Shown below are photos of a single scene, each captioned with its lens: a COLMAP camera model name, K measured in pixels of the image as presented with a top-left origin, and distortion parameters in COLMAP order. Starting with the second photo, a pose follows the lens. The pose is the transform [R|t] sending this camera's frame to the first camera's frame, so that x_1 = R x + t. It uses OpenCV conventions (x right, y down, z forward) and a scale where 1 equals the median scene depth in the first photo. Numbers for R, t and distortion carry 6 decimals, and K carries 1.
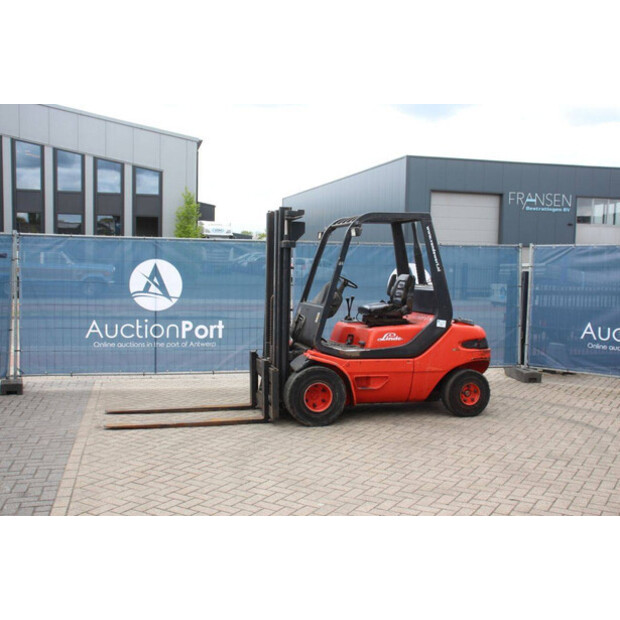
lens RADIAL K [[678.7, 0, 315.9], [0, 678.7, 295.7], [0, 0, 1]] dist [-0.003509, 0.000000]
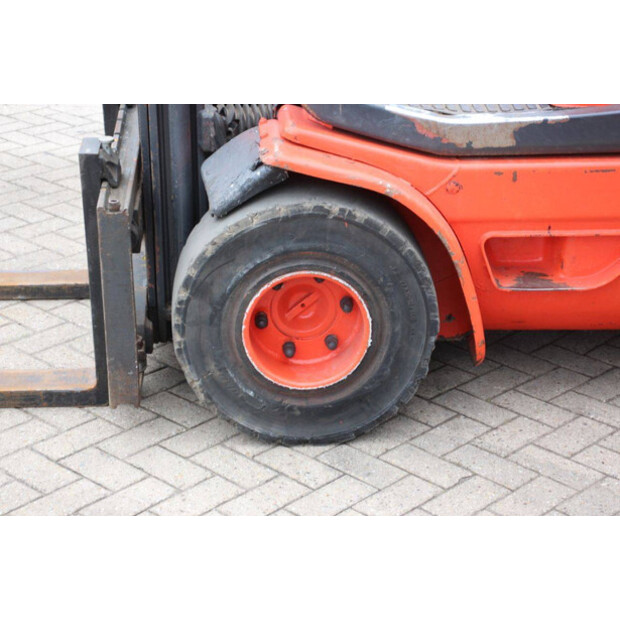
lens RADIAL K [[1429.6, 0, 303.8], [0, 1429.6, 310.8], [0, 0, 1]] dist [0.291866, 0.000000]
pose [[0.977457, 0.072398, -0.198333, 0.090979], [-0.000936, 0.940849, 0.338826, -0.017175], [0.211132, -0.331002, 0.919707, 0.527515]]
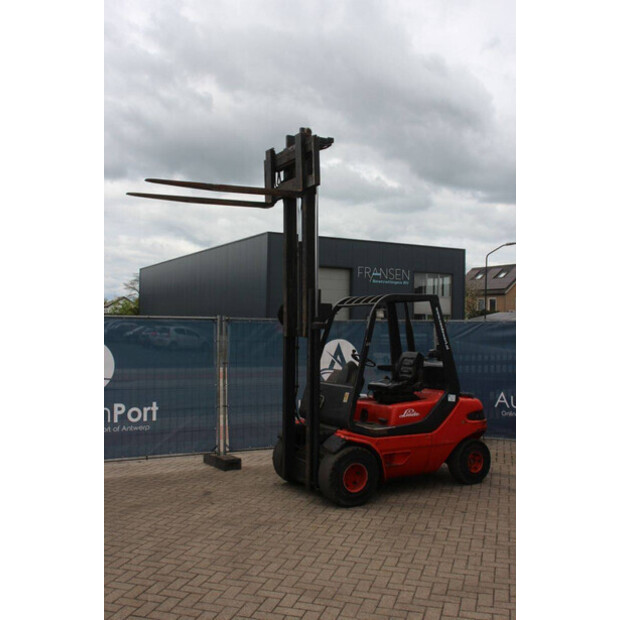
lens RADIAL K [[626.6, 0, 309.3], [0, 626.6, 310.9], [0, 0, 1]] dist [-0.047986, 0.000000]
pose [[0.967975, -0.001685, 0.251040, -0.276601], [0.020453, 0.997182, -0.072172, -0.029332], [-0.250211, 0.074996, 0.965282, 0.099616]]
